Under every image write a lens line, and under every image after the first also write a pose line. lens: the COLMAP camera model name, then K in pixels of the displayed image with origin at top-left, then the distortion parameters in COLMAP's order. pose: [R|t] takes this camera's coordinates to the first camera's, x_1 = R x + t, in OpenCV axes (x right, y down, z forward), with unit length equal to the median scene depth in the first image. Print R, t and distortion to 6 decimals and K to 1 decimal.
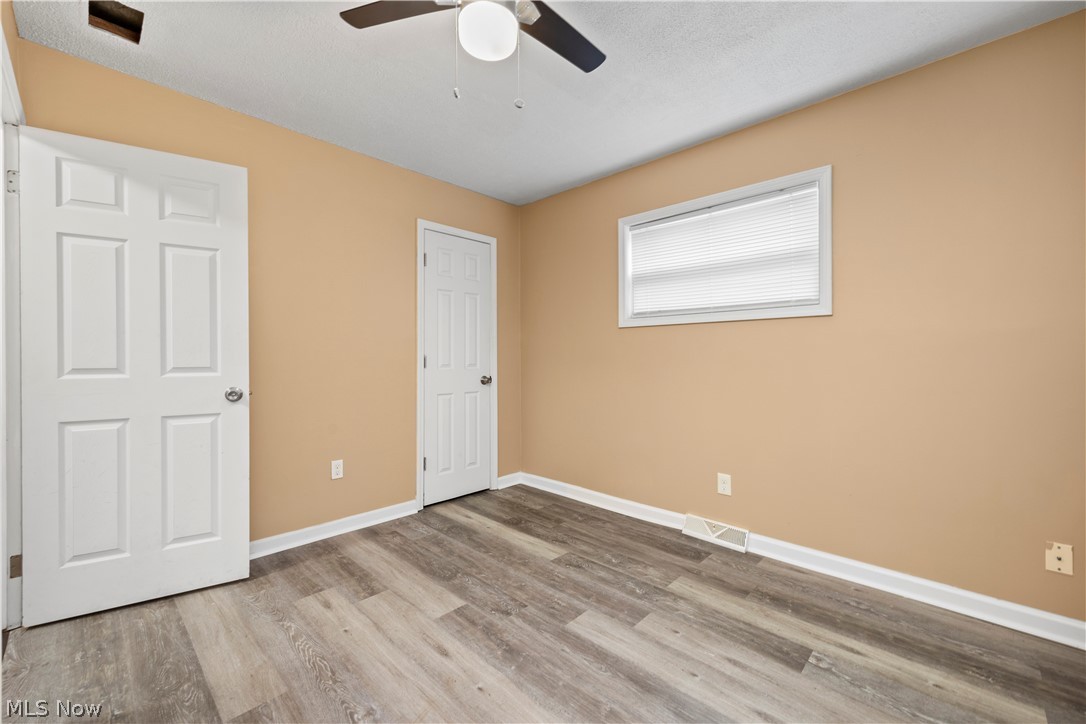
lens RADIAL K [[440.3, 0, 540.3], [0, 440.3, 361.5], [0, 0, 1]] dist [0.001728, -0.000470]
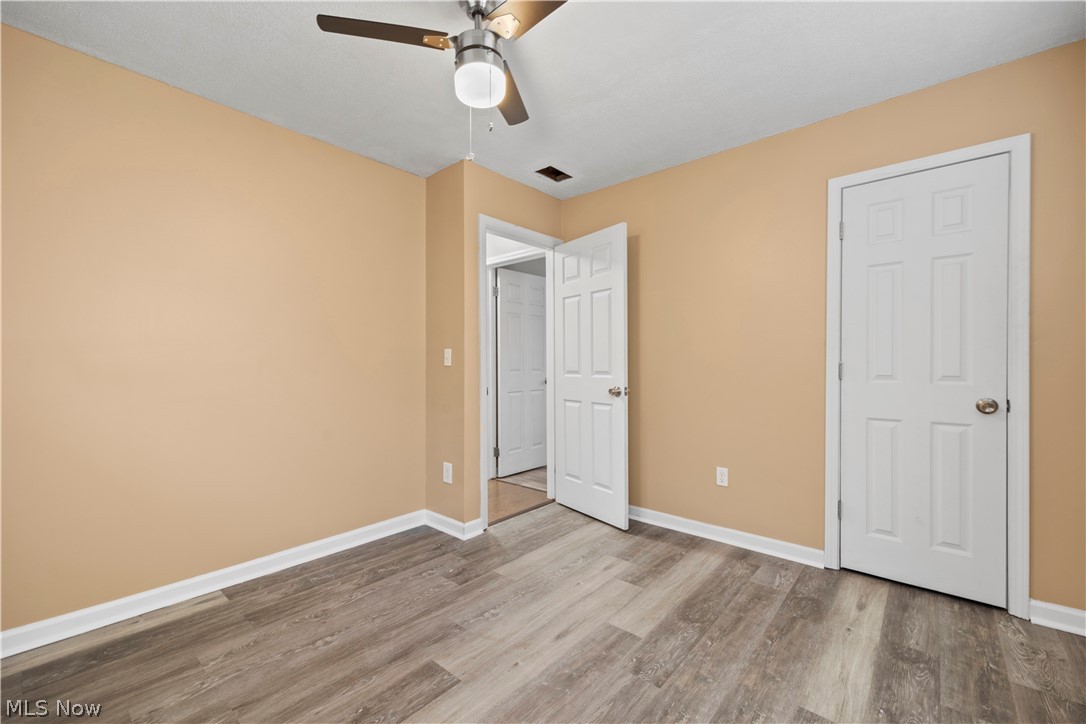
lens RADIAL K [[447.9, 0, 542.3], [0, 447.9, 370.8], [0, 0, 1]] dist [0.001165, -0.000212]
pose [[0.048610, 0.017999, -0.998656, 0.650754], [-0.007610, 0.999815, 0.017649, -0.012182], [0.998789, 0.006742, 0.048738, 0.664732]]
